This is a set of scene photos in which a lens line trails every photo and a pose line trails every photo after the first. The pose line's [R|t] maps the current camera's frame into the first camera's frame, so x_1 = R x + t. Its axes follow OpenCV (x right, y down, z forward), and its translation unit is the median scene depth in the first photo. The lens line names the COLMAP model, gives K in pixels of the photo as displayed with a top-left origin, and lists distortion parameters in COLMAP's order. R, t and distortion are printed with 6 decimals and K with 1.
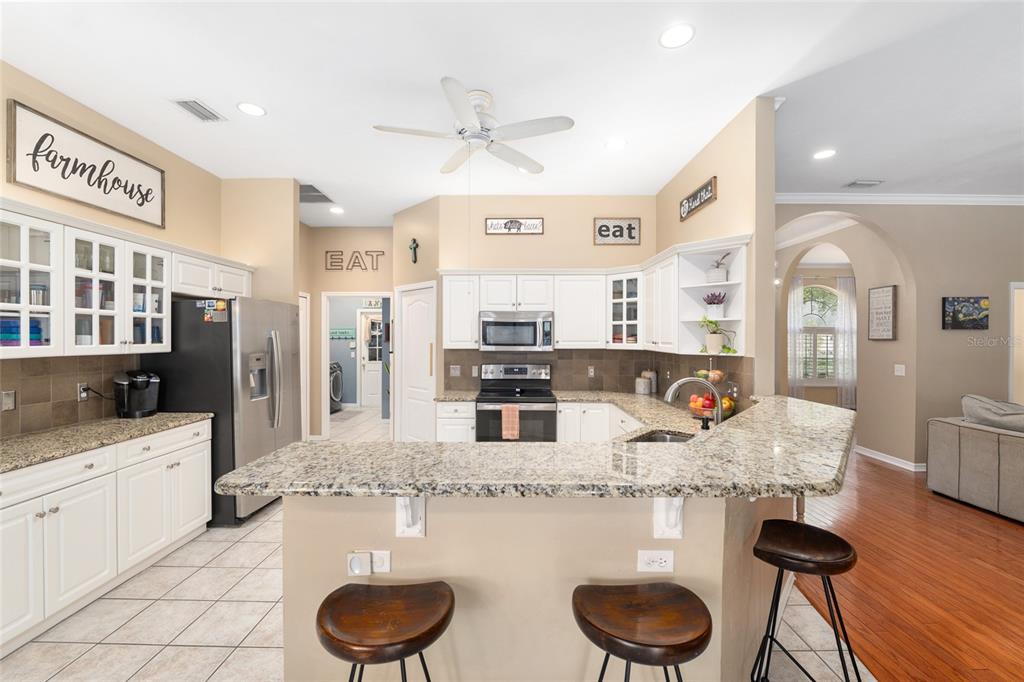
lens RADIAL K [[420.9, 0, 508.6], [0, 420.9, 339.6], [0, 0, 1]] dist [-0.012661, 0.000006]
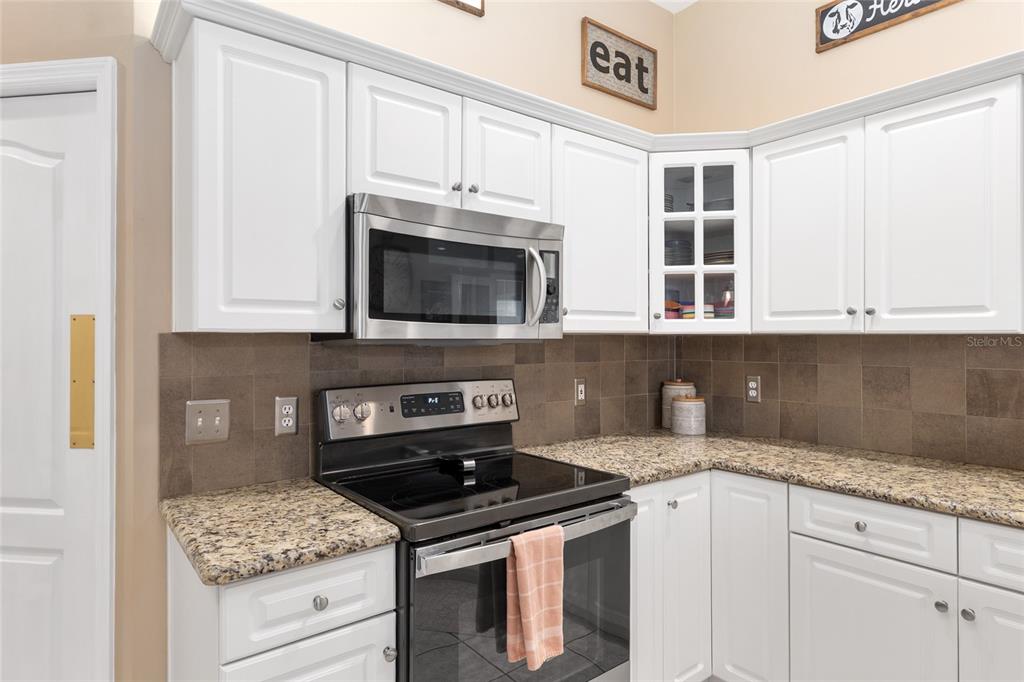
lens RADIAL K [[575.3, 0, 509.3], [0, 575.3, 337.8], [0, 0, 1]] dist [-0.005127, 0.001905]
pose [[0.786055, -0.002690, 0.618151, -0.271212], [0.005452, 0.999982, -0.002582, 0.033925], [-0.618133, 0.005400, 0.786055, 0.805371]]
